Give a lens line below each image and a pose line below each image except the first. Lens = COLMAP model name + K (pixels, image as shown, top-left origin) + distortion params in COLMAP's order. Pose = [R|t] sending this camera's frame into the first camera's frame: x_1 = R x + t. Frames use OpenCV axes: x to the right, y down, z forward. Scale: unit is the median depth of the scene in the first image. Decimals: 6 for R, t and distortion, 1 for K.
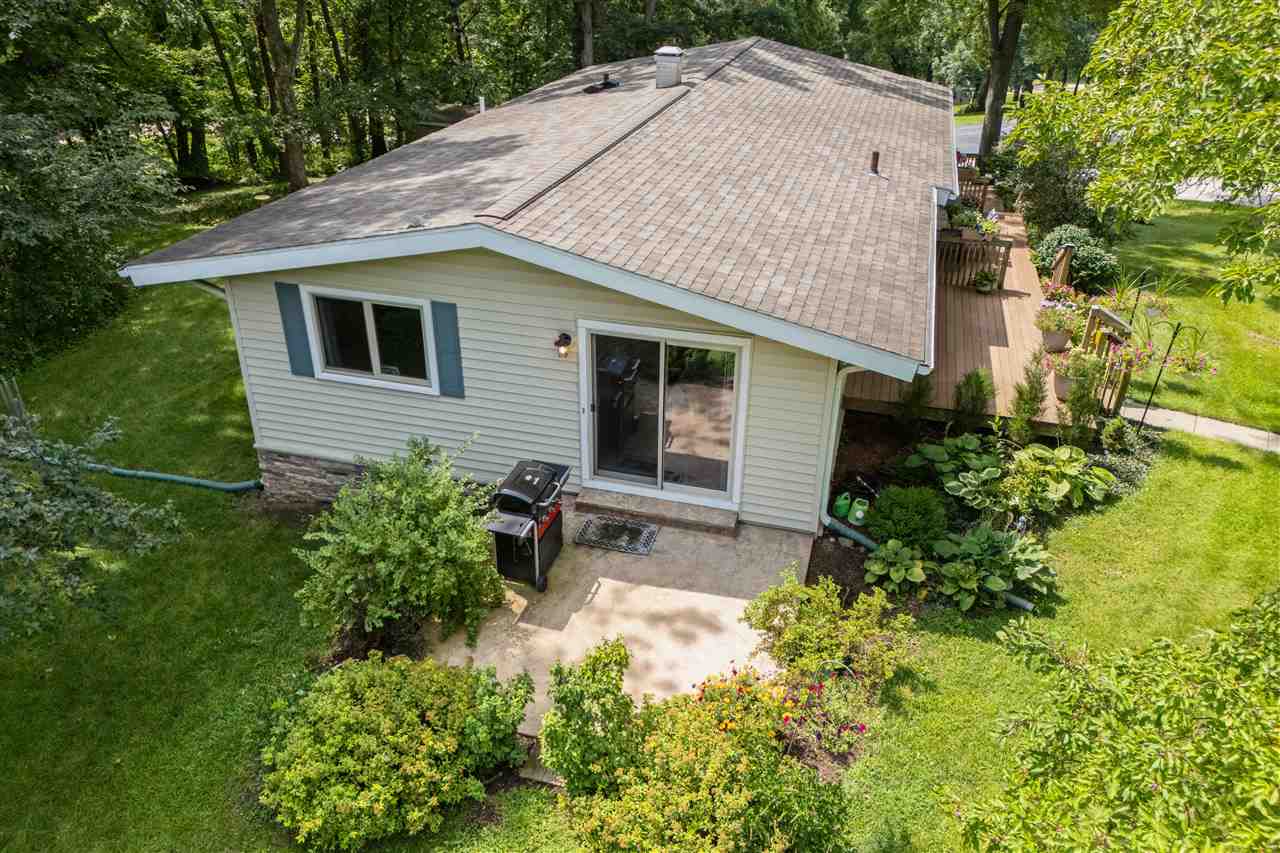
lens RADIAL K [[915.5, 0, 640.0], [0, 915.5, 426.5], [0, 0, 1]] dist [0.040199, -0.000263]
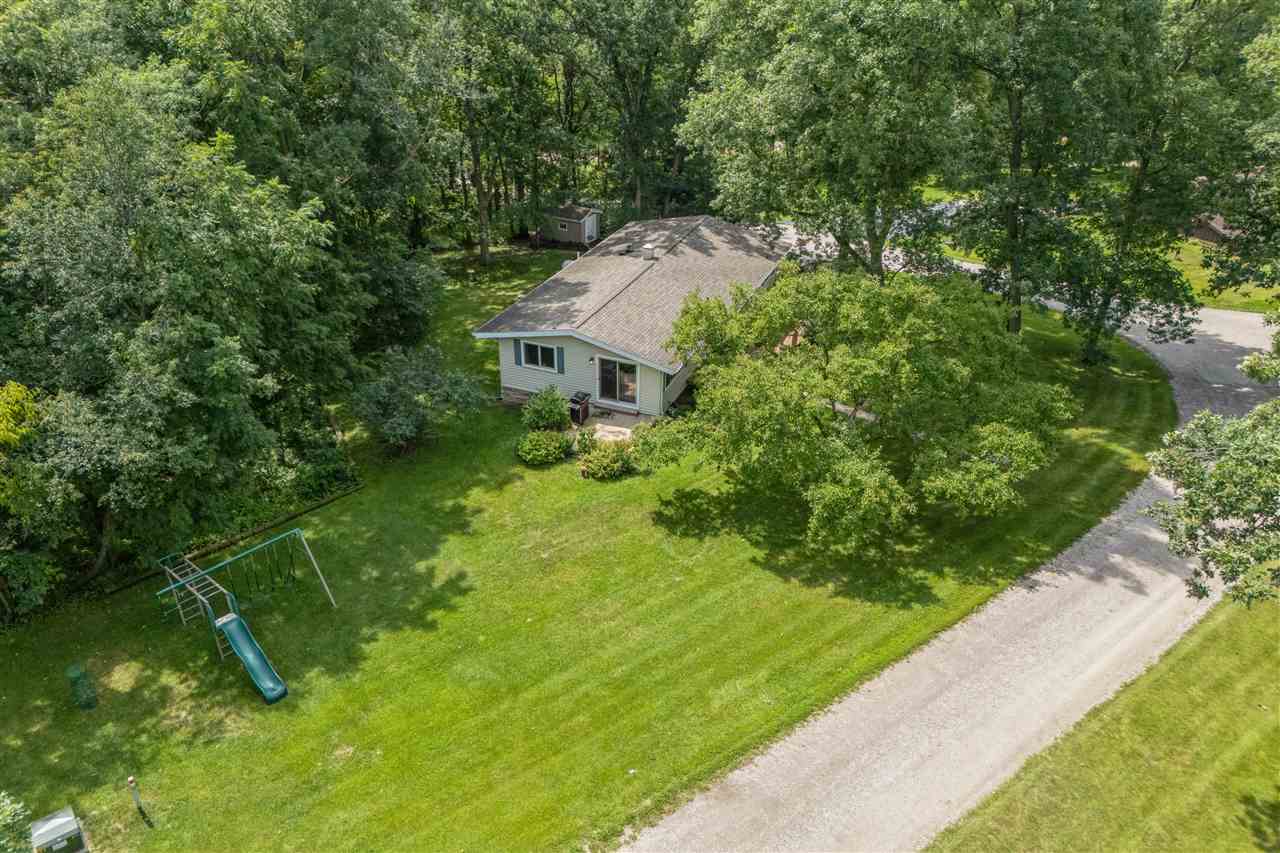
lens RADIAL K [[915.5, 0, 640.0], [0, 915.5, 426.5], [0, 0, 1]] dist [0.040199, -0.000263]
pose [[0.992835, 0.056415, -0.105334, 0.492650], [-0.055098, 0.998363, 0.015368, 0.103325], [0.106029, -0.009454, 0.994318, -2.543198]]
